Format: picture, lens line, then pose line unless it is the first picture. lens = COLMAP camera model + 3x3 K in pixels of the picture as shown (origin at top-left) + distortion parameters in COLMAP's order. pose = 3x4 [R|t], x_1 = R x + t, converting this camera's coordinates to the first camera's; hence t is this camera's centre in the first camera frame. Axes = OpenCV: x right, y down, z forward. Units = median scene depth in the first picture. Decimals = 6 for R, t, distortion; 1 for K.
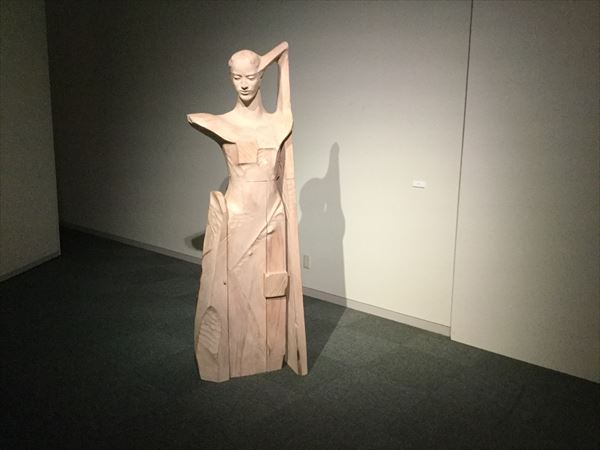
lens RADIAL K [[530.9, 0, 302.3], [0, 530.9, 226.2], [0, 0, 1]] dist [0.052343, 0.003717]
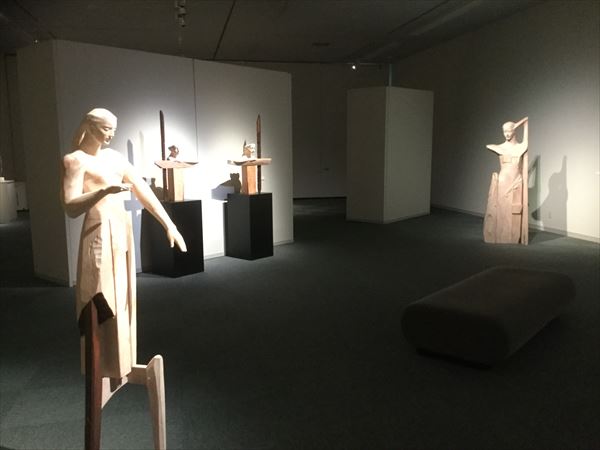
lens RADIAL K [[530.9, 0, 300.3], [0, 530.9, 227.4], [0, 0, 1]] dist [0.052343, 0.003717]
pose [[0.815471, 0.056525, -0.576031, 0.615988], [-0.082607, 0.996398, -0.019170, 0.345808], [0.572872, 0.063216, 0.817203, -1.788083]]
